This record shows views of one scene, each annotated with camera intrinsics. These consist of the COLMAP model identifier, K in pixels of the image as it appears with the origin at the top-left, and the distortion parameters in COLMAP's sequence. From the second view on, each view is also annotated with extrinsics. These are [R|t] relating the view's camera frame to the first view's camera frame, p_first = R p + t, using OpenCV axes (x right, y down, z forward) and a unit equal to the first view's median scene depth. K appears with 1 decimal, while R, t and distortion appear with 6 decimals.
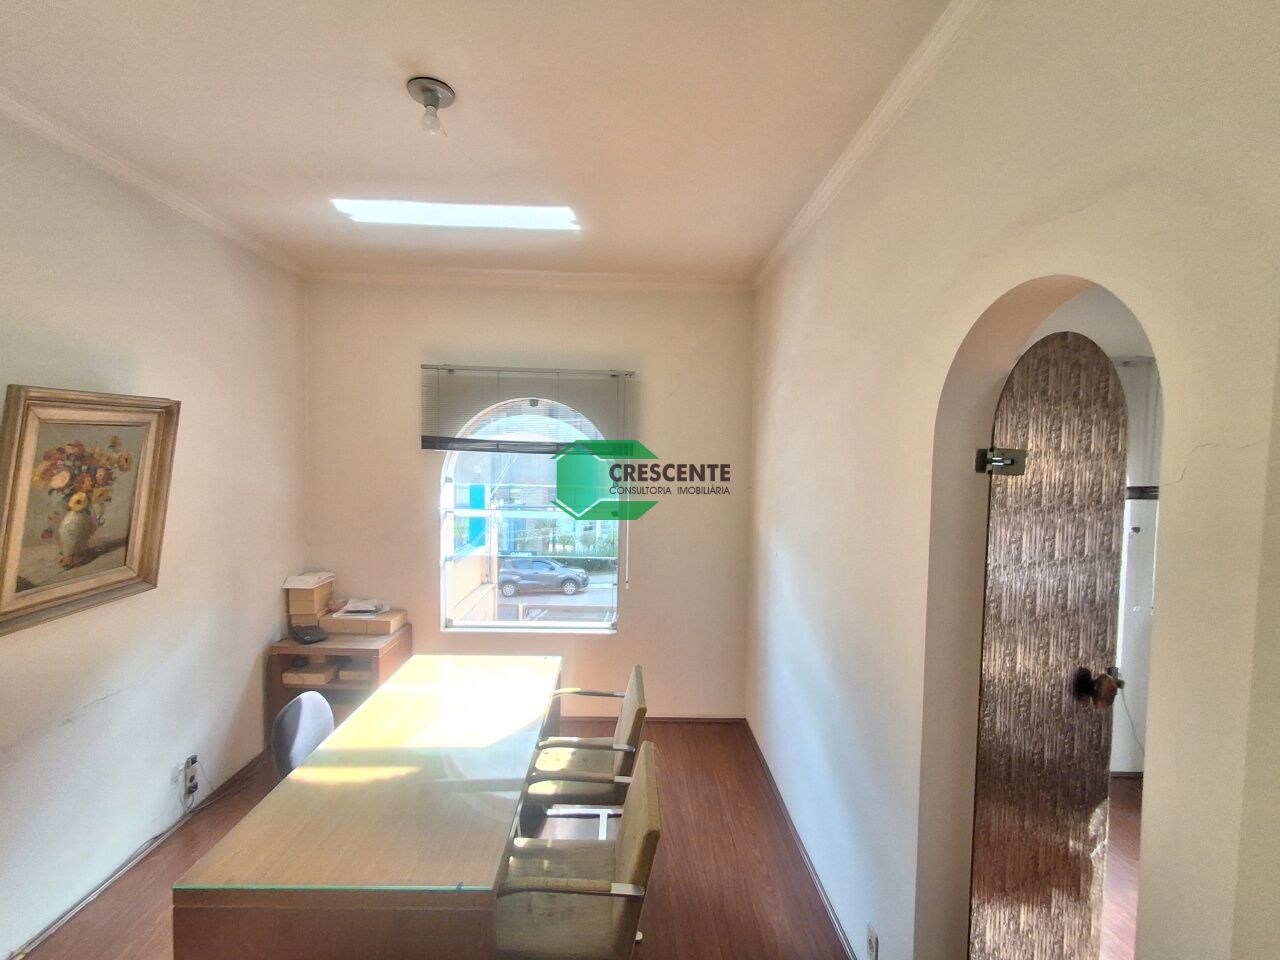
lens RADIAL K [[583.6, 0, 639.2], [0, 583.6, 476.3], [0, 0, 1]] dist [0.003053, 0.000336]
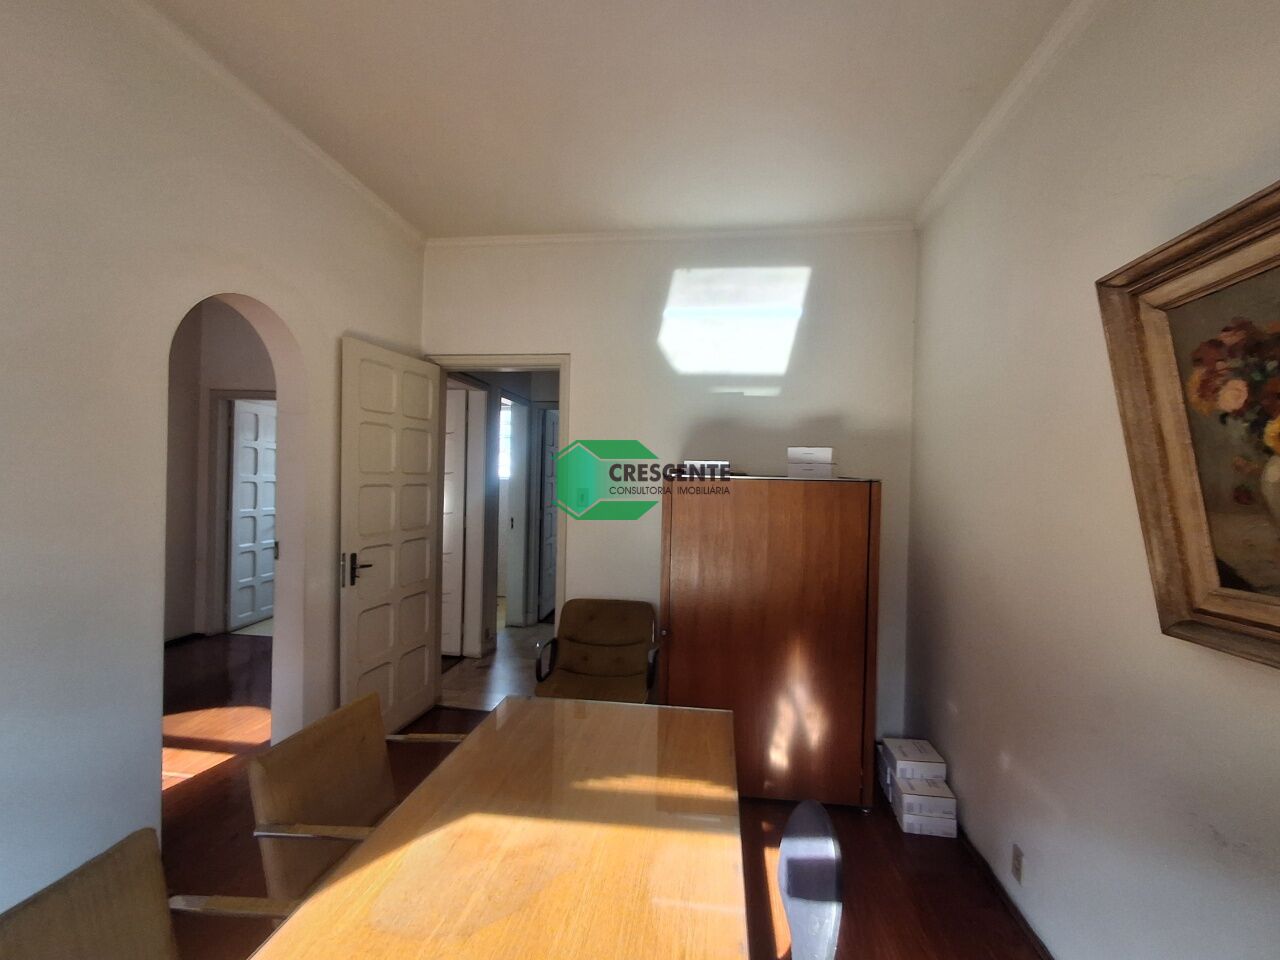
lens RADIAL K [[583.6, 0, 638.3], [0, 583.6, 484.2], [0, 0, 1]] dist [0.003053, 0.000336]
pose [[-0.989031, -0.035658, 0.143336, -0.528308], [-0.030011, 0.998693, 0.041371, 0.082110], [-0.144624, 0.036615, -0.988809, 1.628062]]
